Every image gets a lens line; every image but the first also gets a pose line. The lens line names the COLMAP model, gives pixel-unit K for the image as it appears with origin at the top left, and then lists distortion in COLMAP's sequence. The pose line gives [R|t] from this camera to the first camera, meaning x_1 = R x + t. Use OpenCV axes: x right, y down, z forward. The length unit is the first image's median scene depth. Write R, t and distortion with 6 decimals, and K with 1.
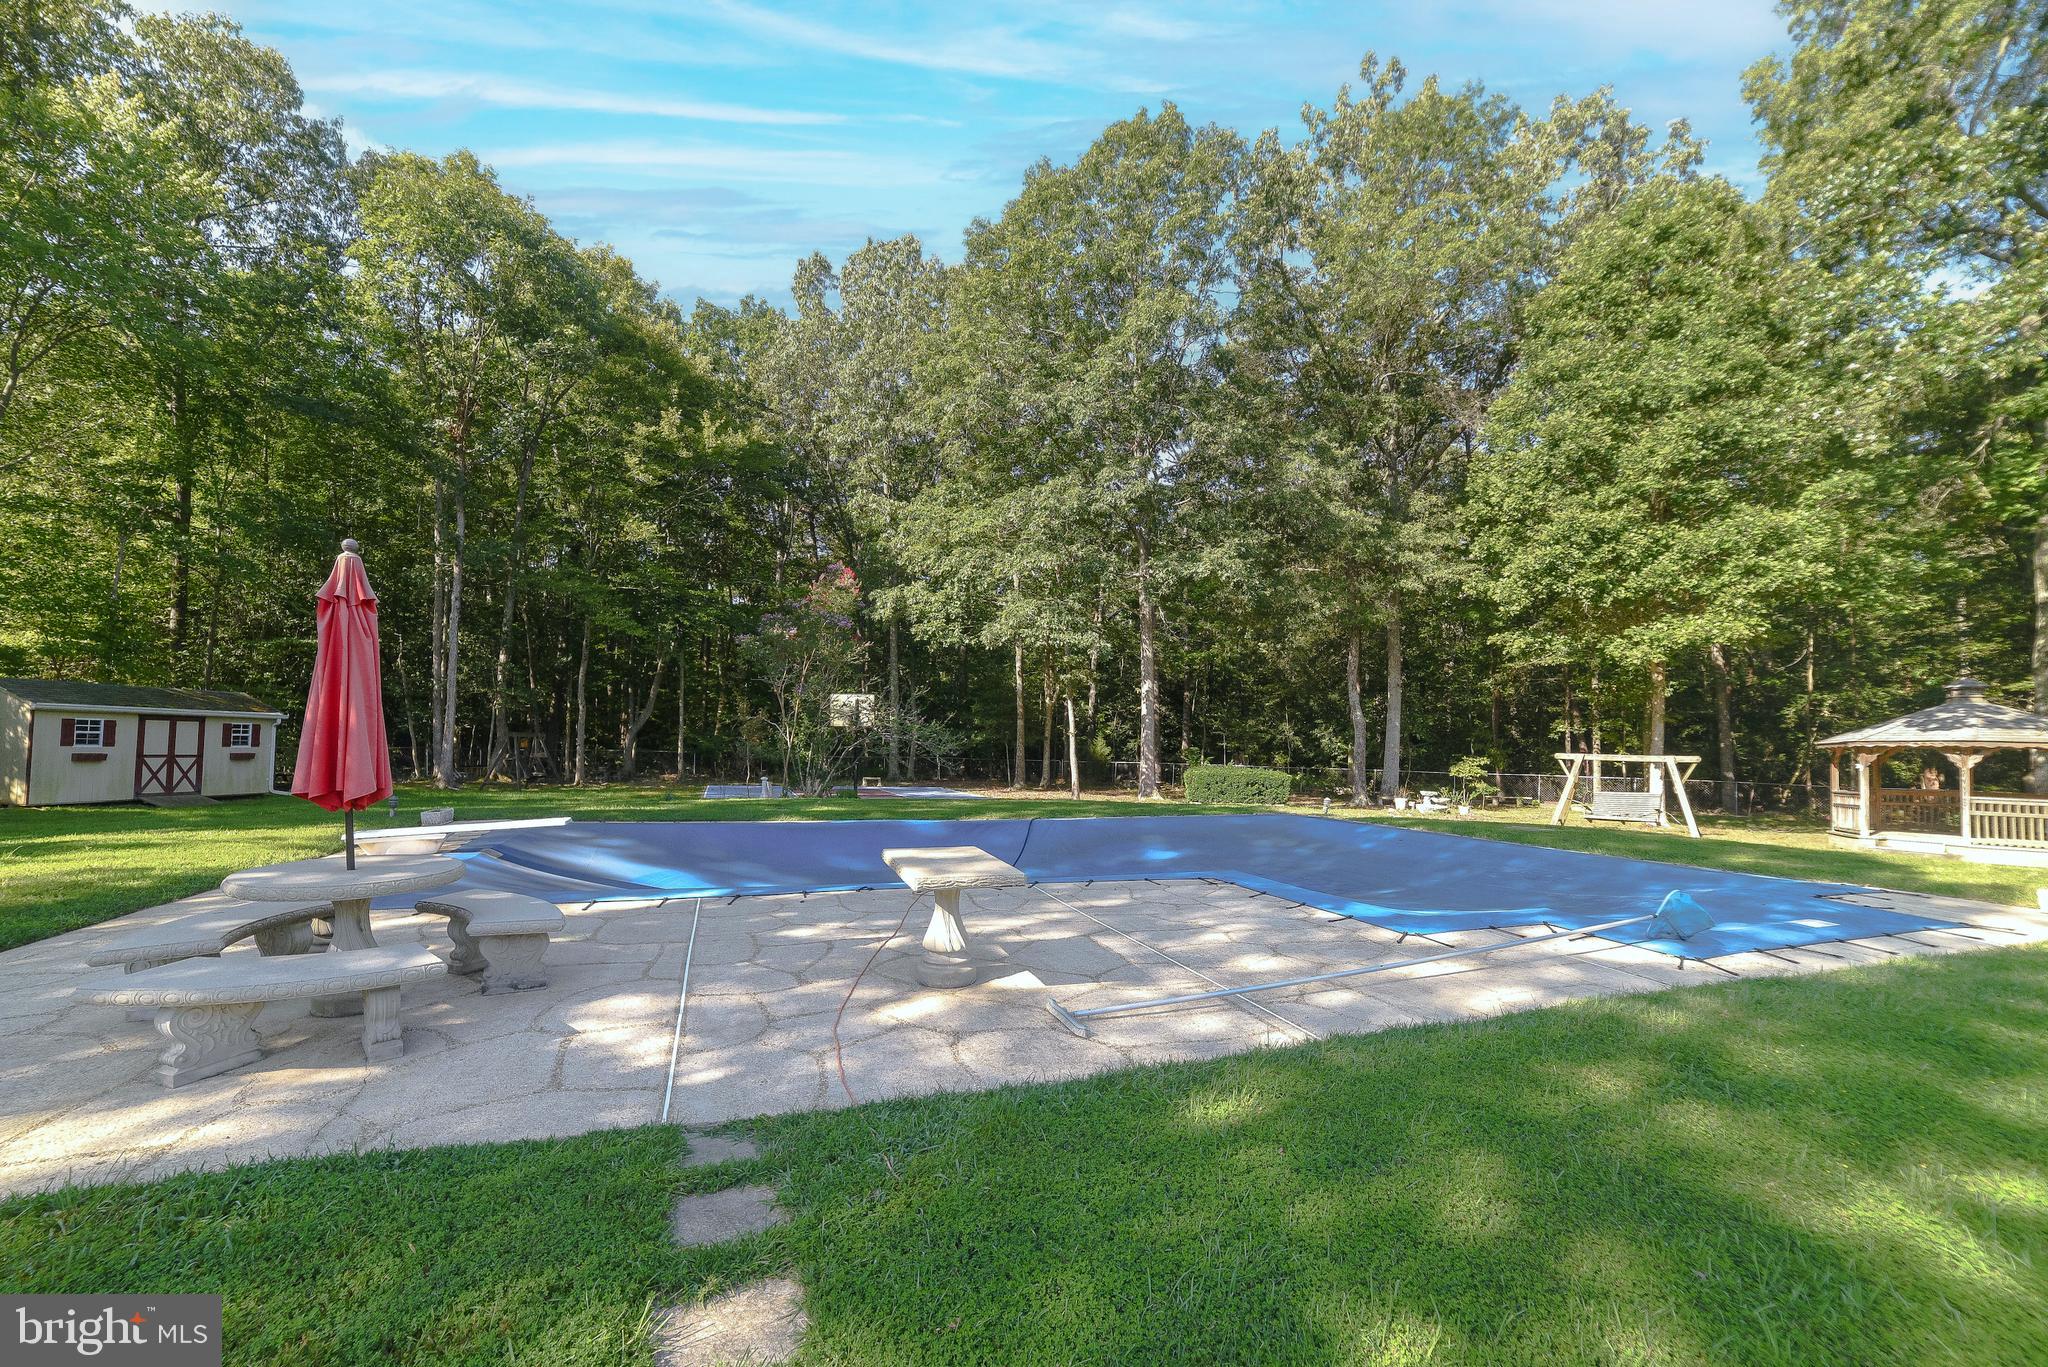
lens RADIAL K [[828.0, 0, 984.9], [0, 828.0, 732.7], [0, 0, 1]] dist [-0.080607, 0.029919]
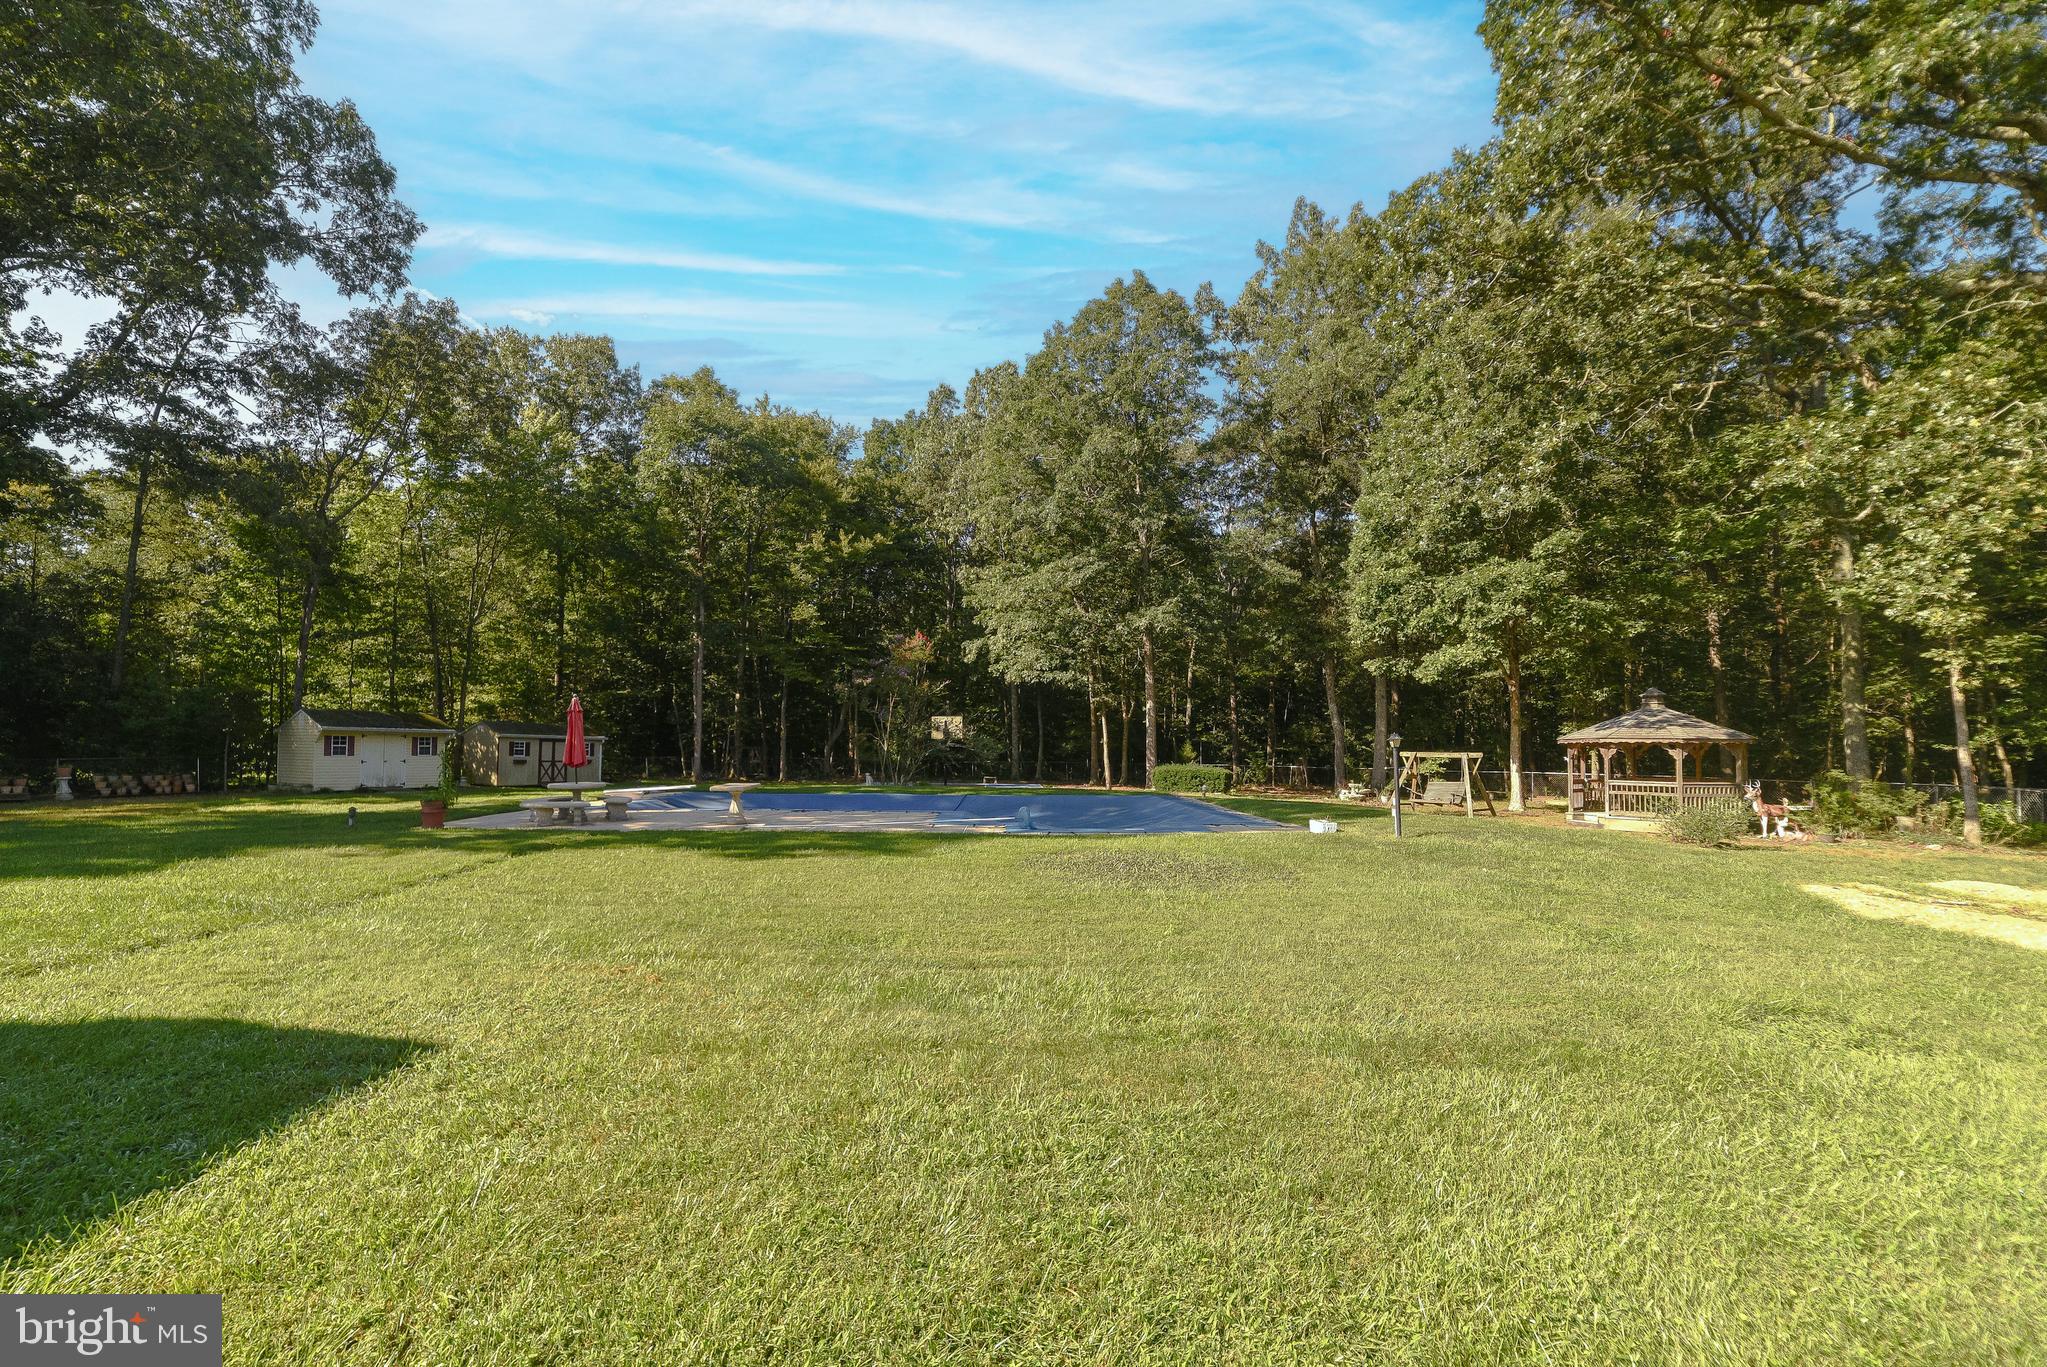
lens RADIAL K [[827.6, 0, 984.4], [0, 827.6, 732.7], [0, 0, 1]] dist [-0.080607, 0.029919]
pose [[0.946703, -0.017948, -0.321609, 0.484215], [0.013519, 0.999781, -0.016000, 0.006190], [0.321825, 0.010800, 0.946737, -0.431176]]
